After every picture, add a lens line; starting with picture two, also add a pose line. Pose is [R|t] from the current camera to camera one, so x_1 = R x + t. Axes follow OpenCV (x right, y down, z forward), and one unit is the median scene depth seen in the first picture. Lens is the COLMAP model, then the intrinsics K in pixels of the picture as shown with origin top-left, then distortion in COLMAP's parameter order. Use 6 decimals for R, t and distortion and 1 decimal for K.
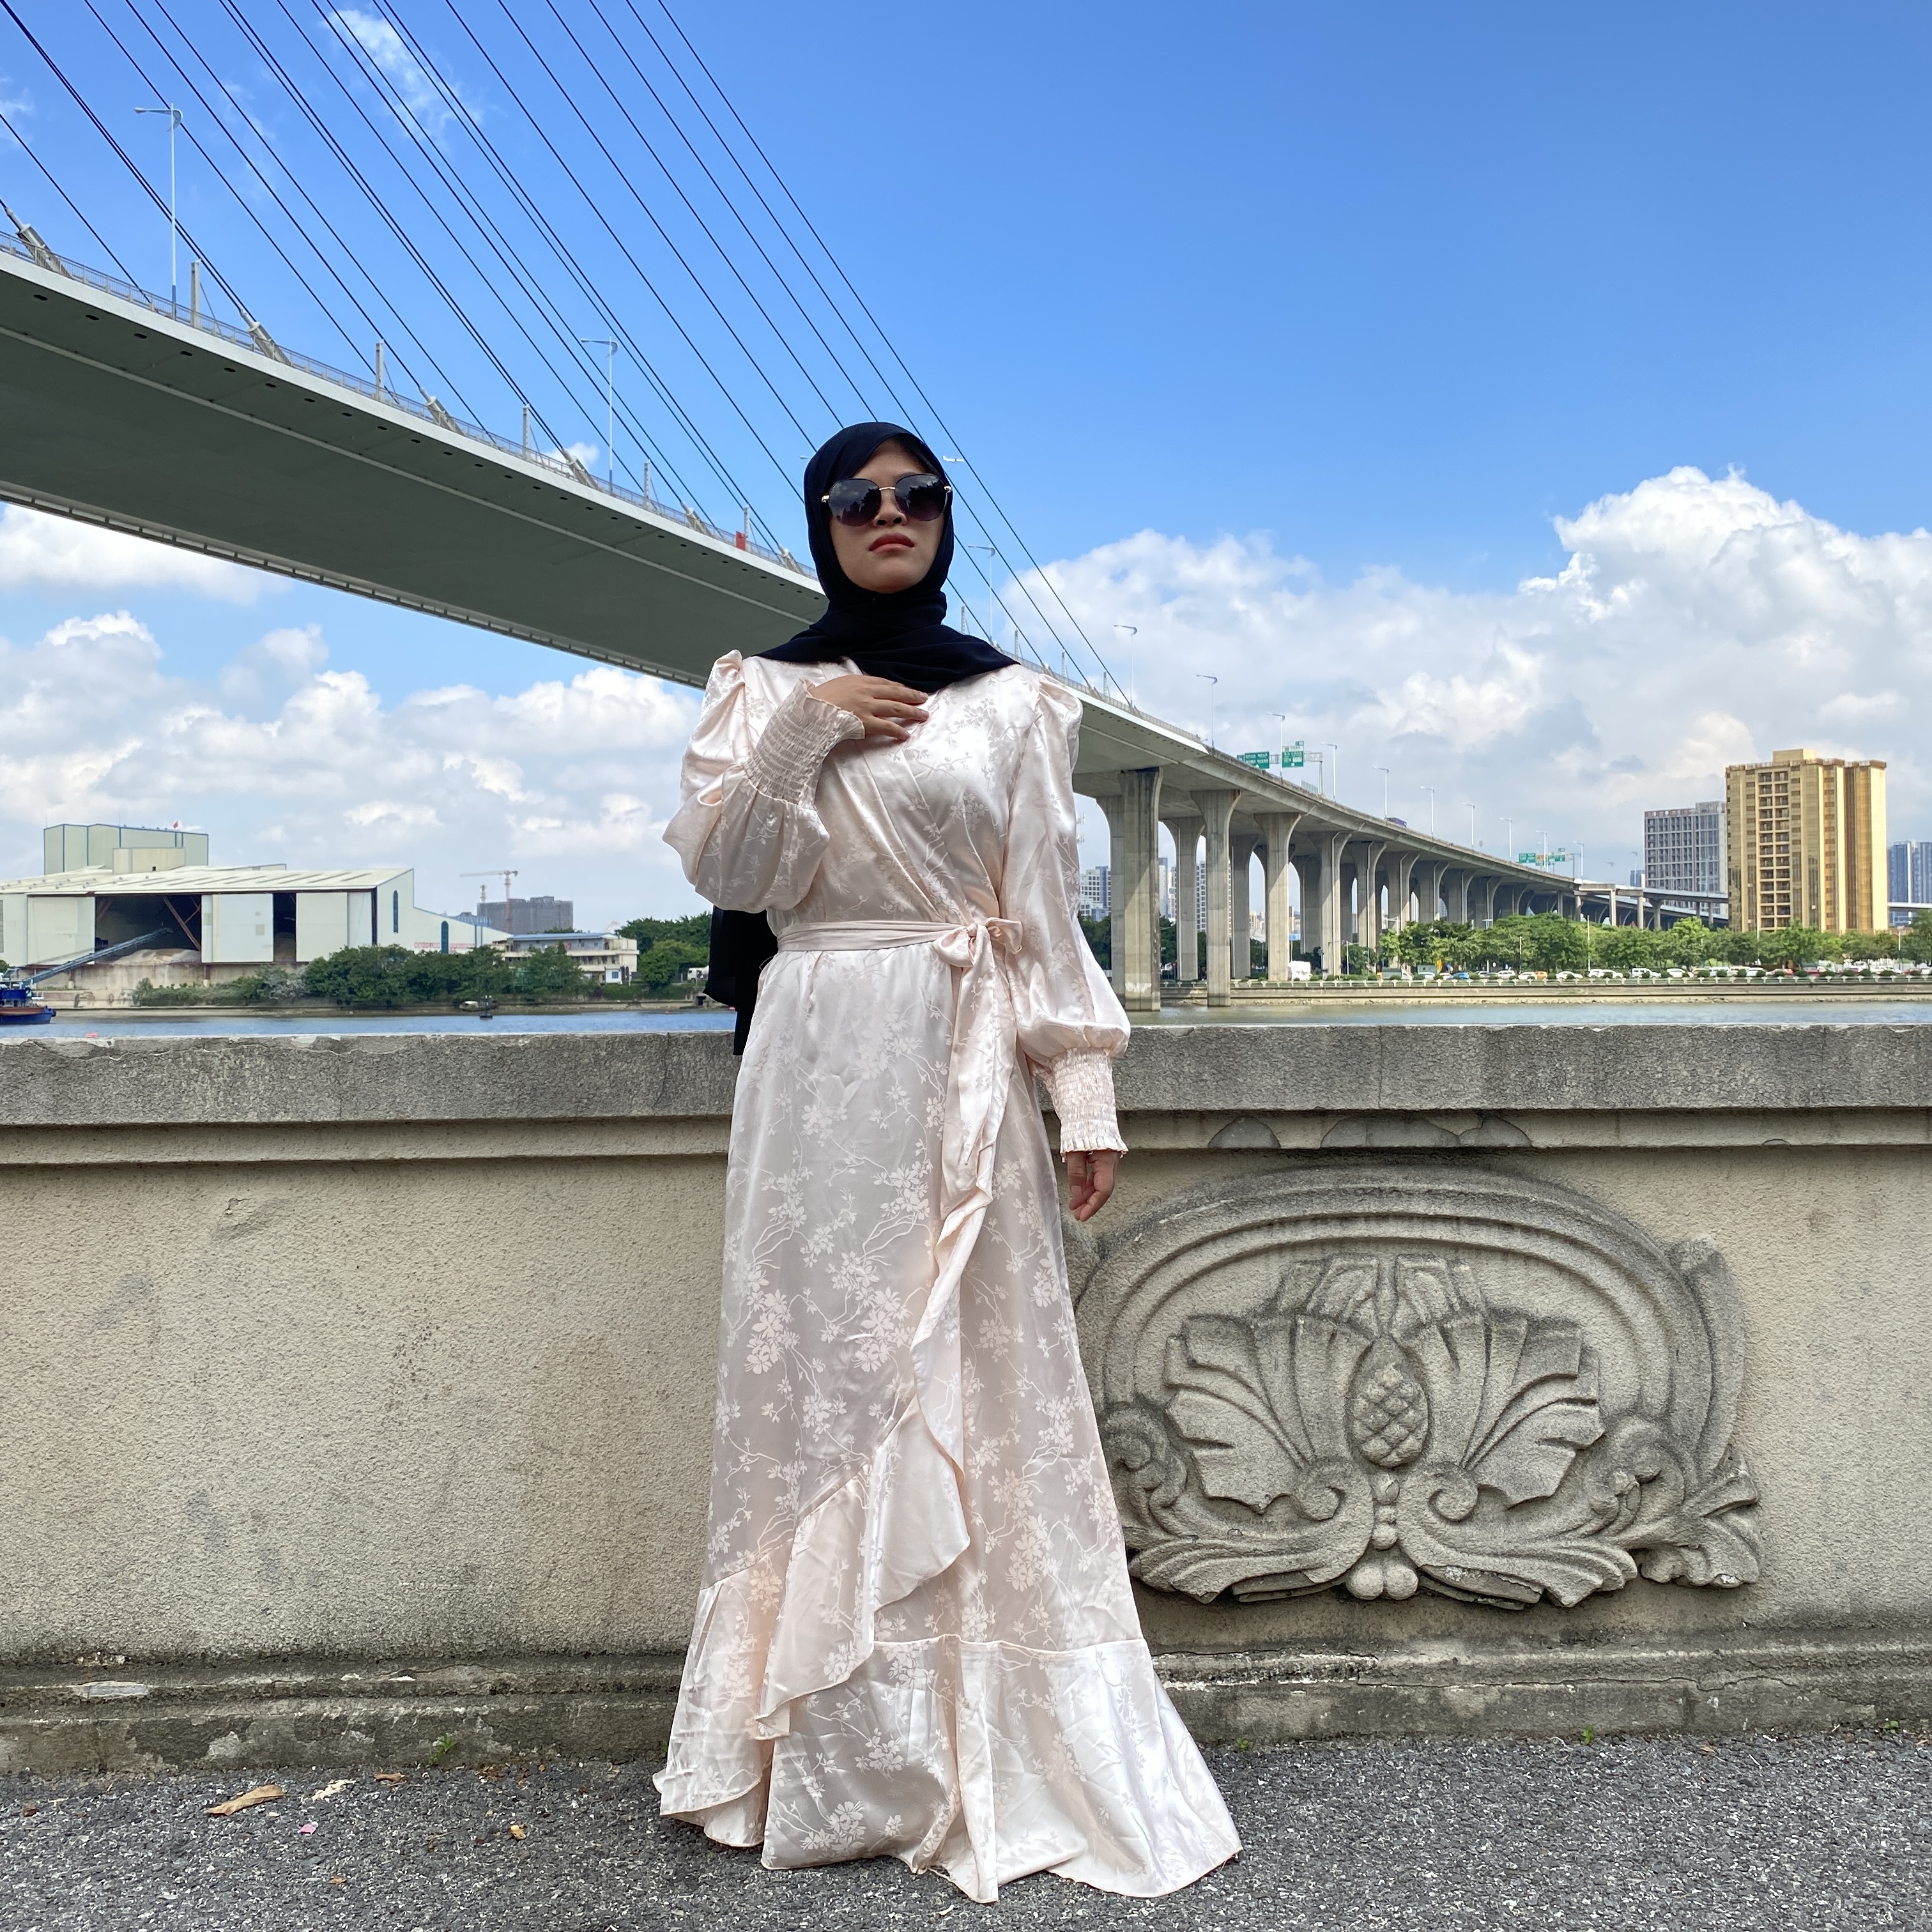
lens RADIAL K [[2056.1, 0, 961.1], [0, 2056.1, 957.4], [0, 0, 1]] dist [-0.000520, 0.000000]
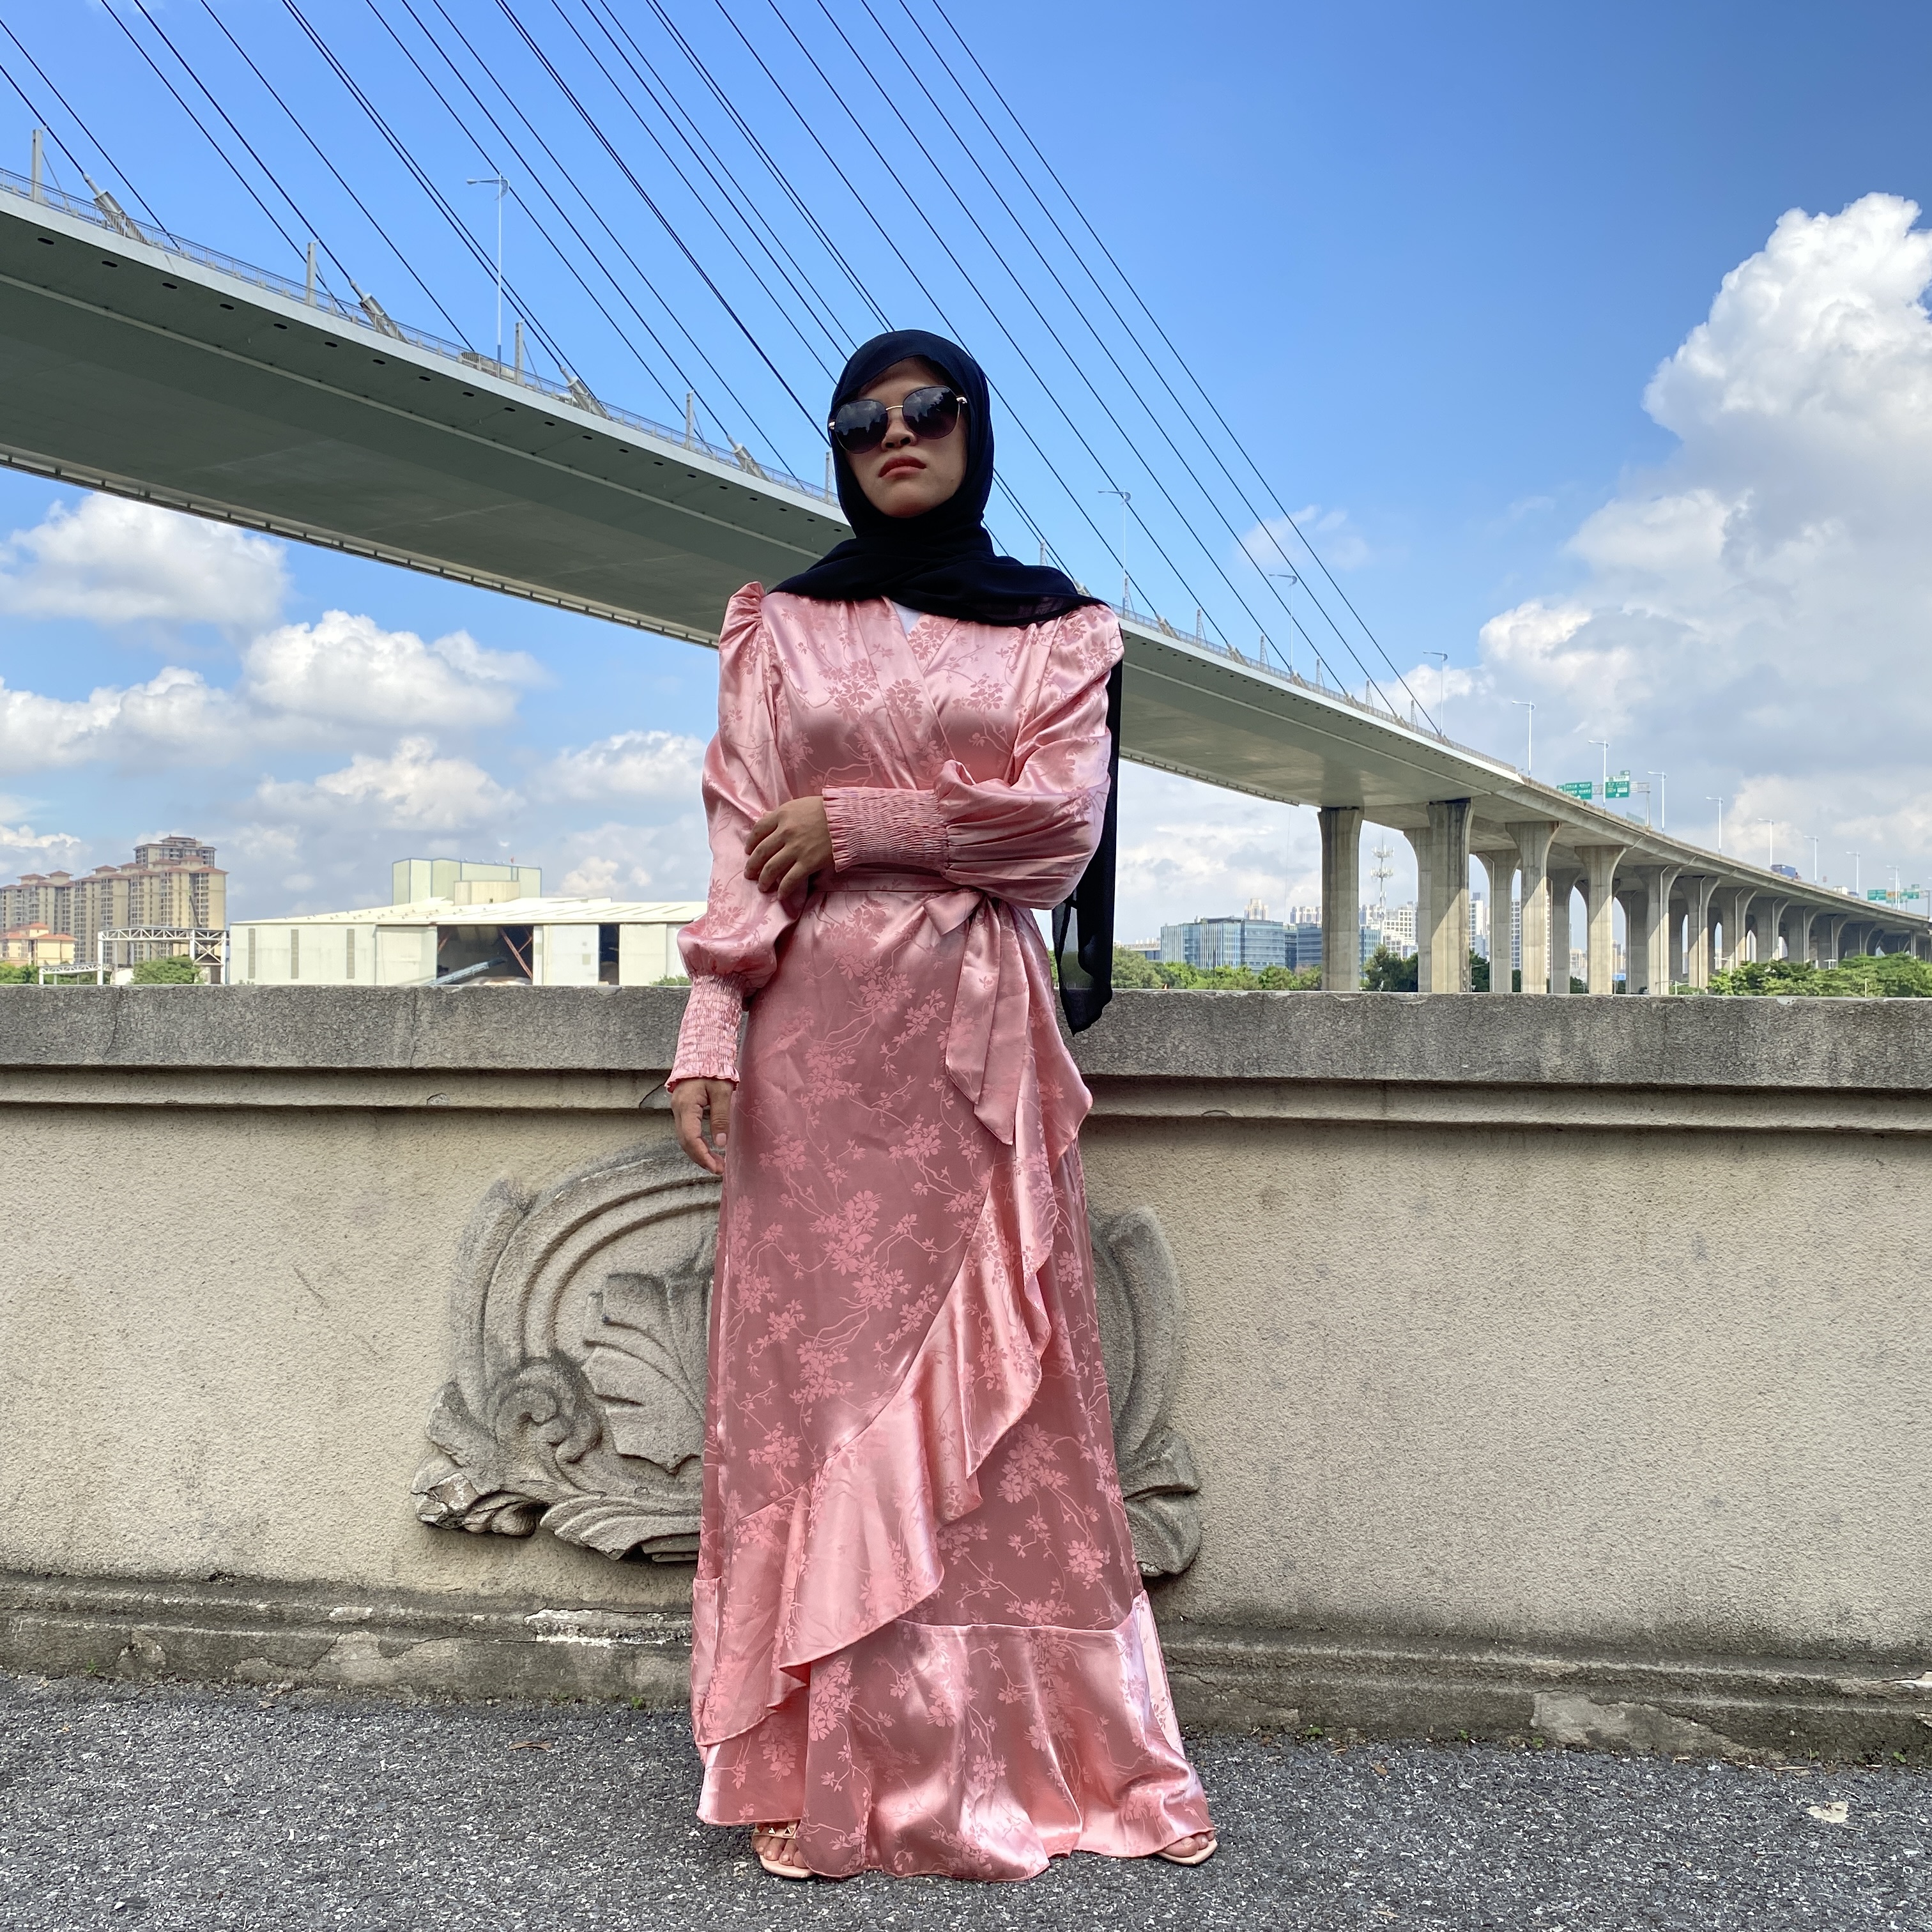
lens RADIAL K [[2056.1, 0, 928.2], [0, 2056.1, 972.3], [0, 0, 1]] dist [-0.000520, 0.000000]
pose [[0.985869, 0.009417, -0.167253, 0.428053], [-0.011059, 0.999899, -0.008890, 0.034219], [0.167153, 0.010614, 0.985874, 0.034339]]
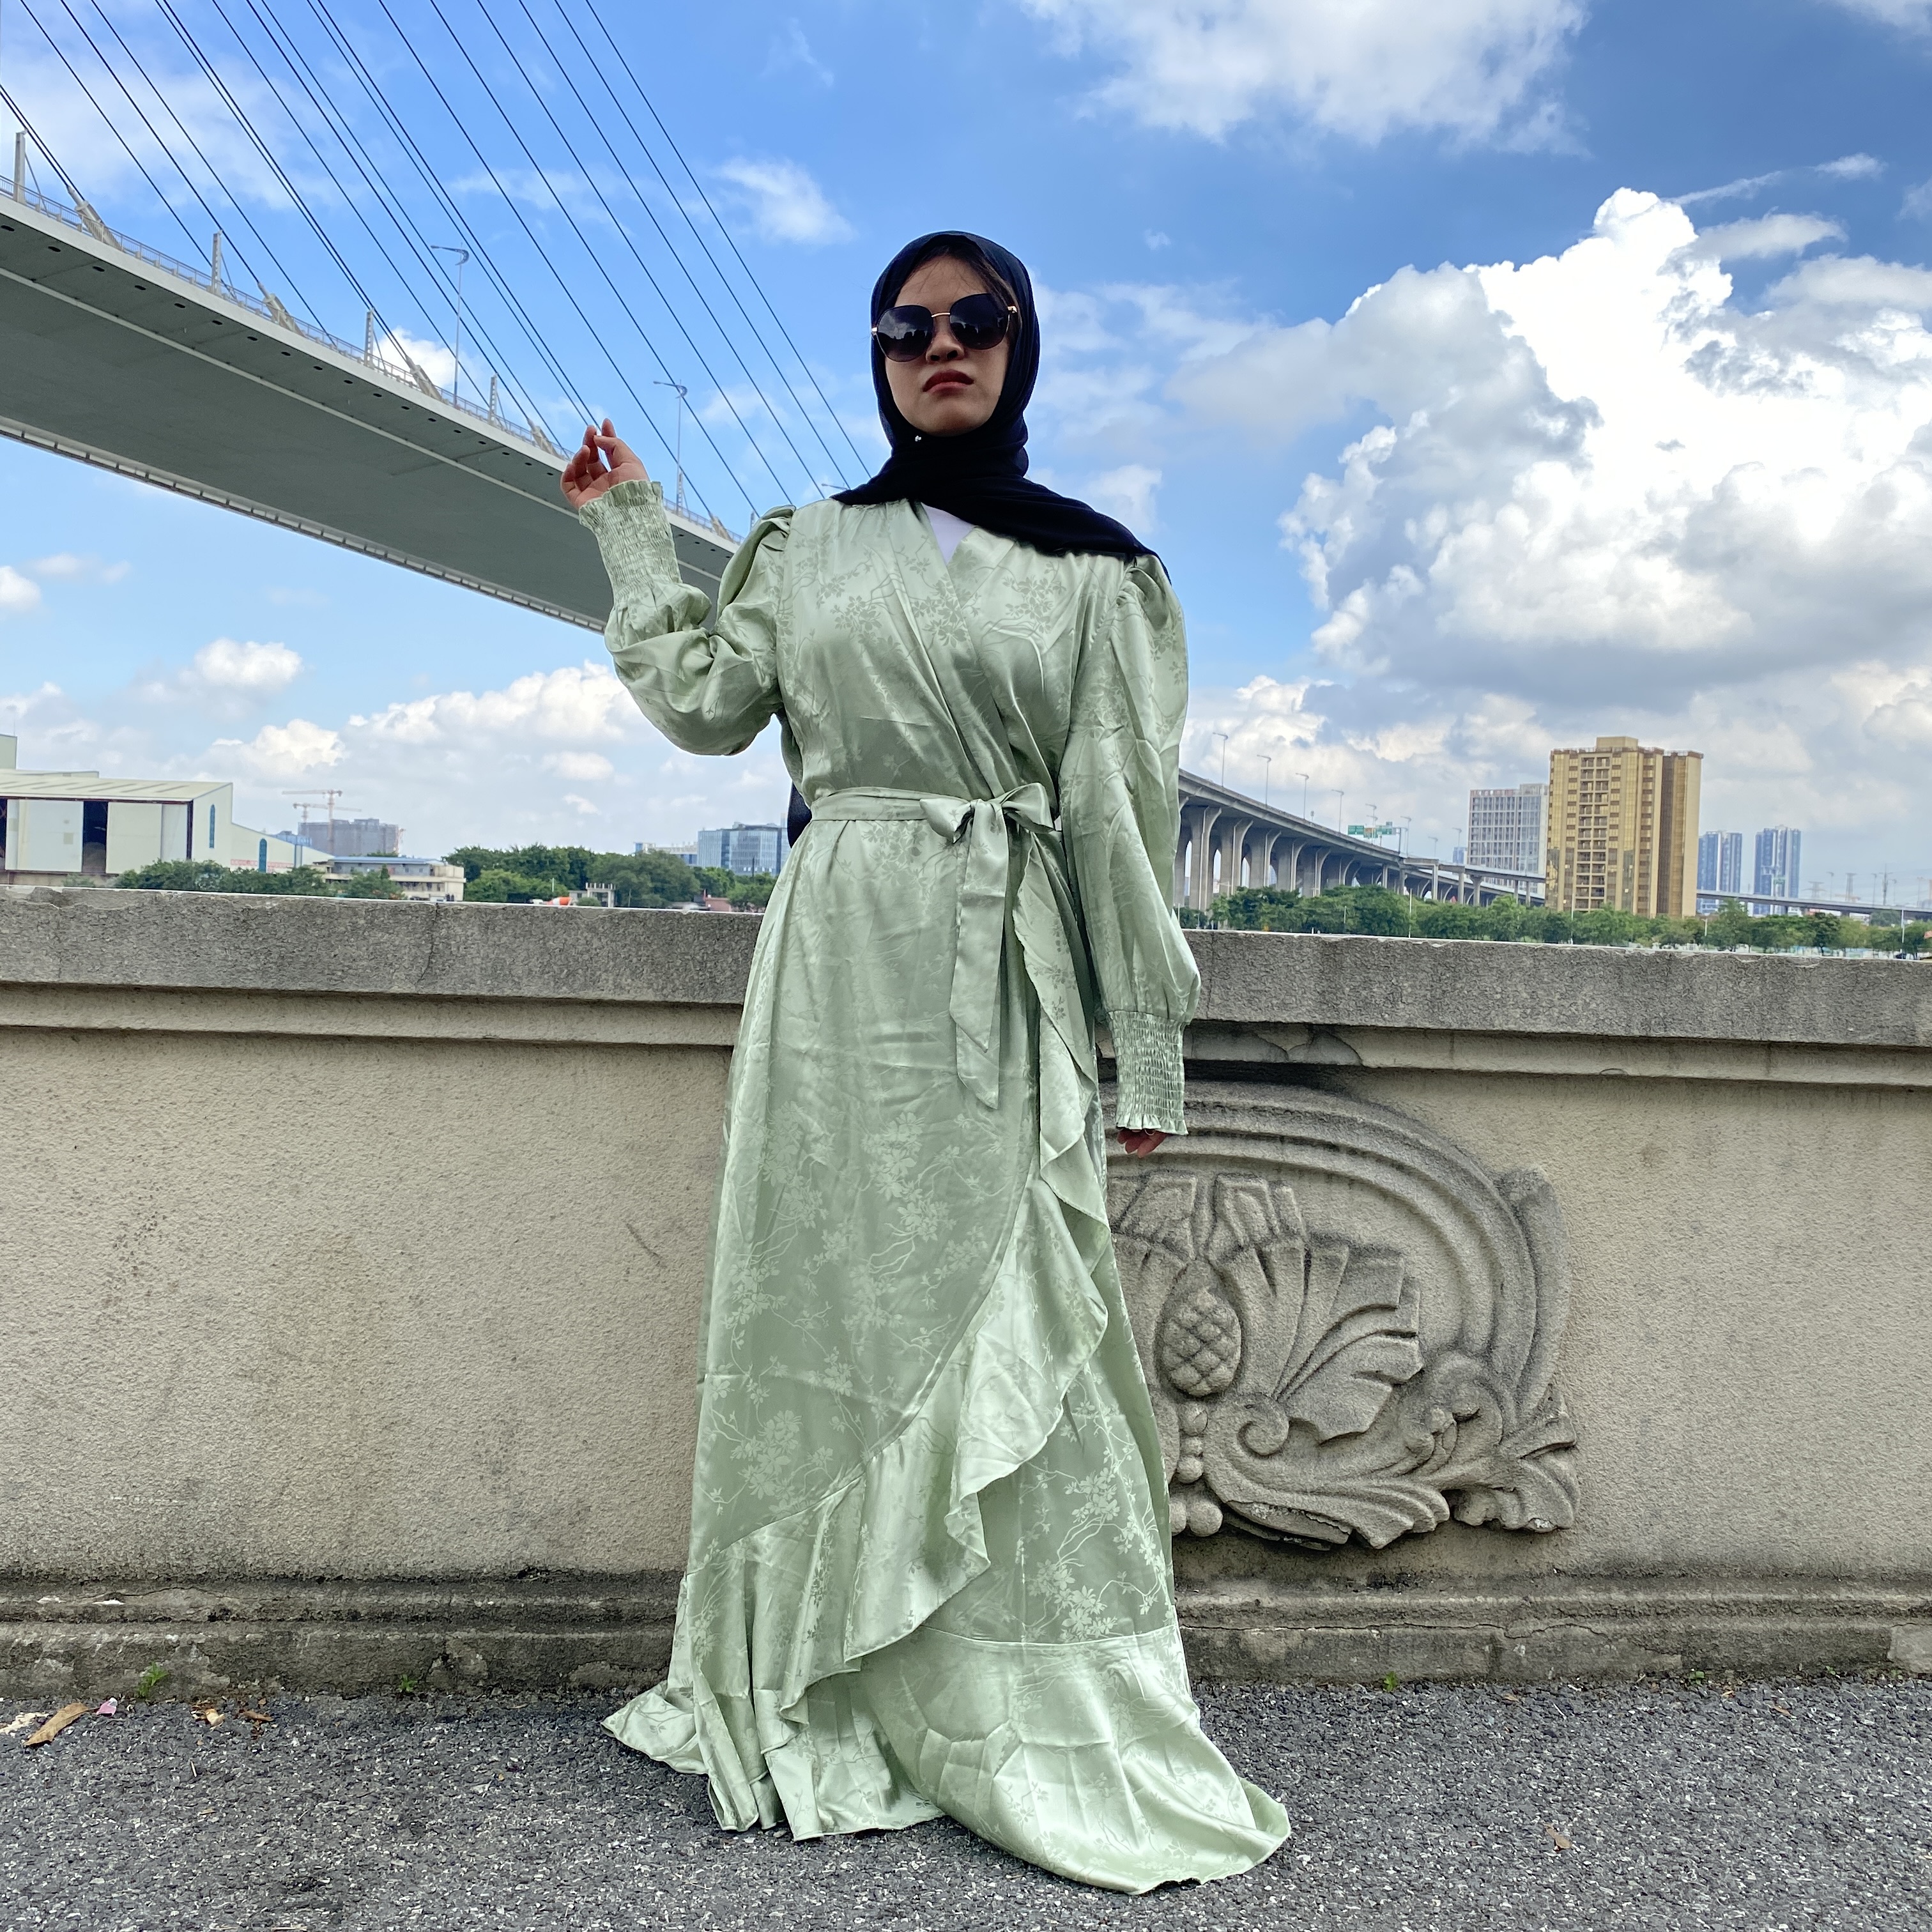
lens RADIAL K [[2056.1, 0, 972.1], [0, 2056.1, 961.1], [0, 0, 1]] dist [-0.000520, 0.000000]
pose [[0.995241, 0.043965, 0.086958, 0.013881], [-0.046294, 0.998616, 0.024947, 0.028884], [-0.085741, -0.028854, 0.995900, 0.074992]]
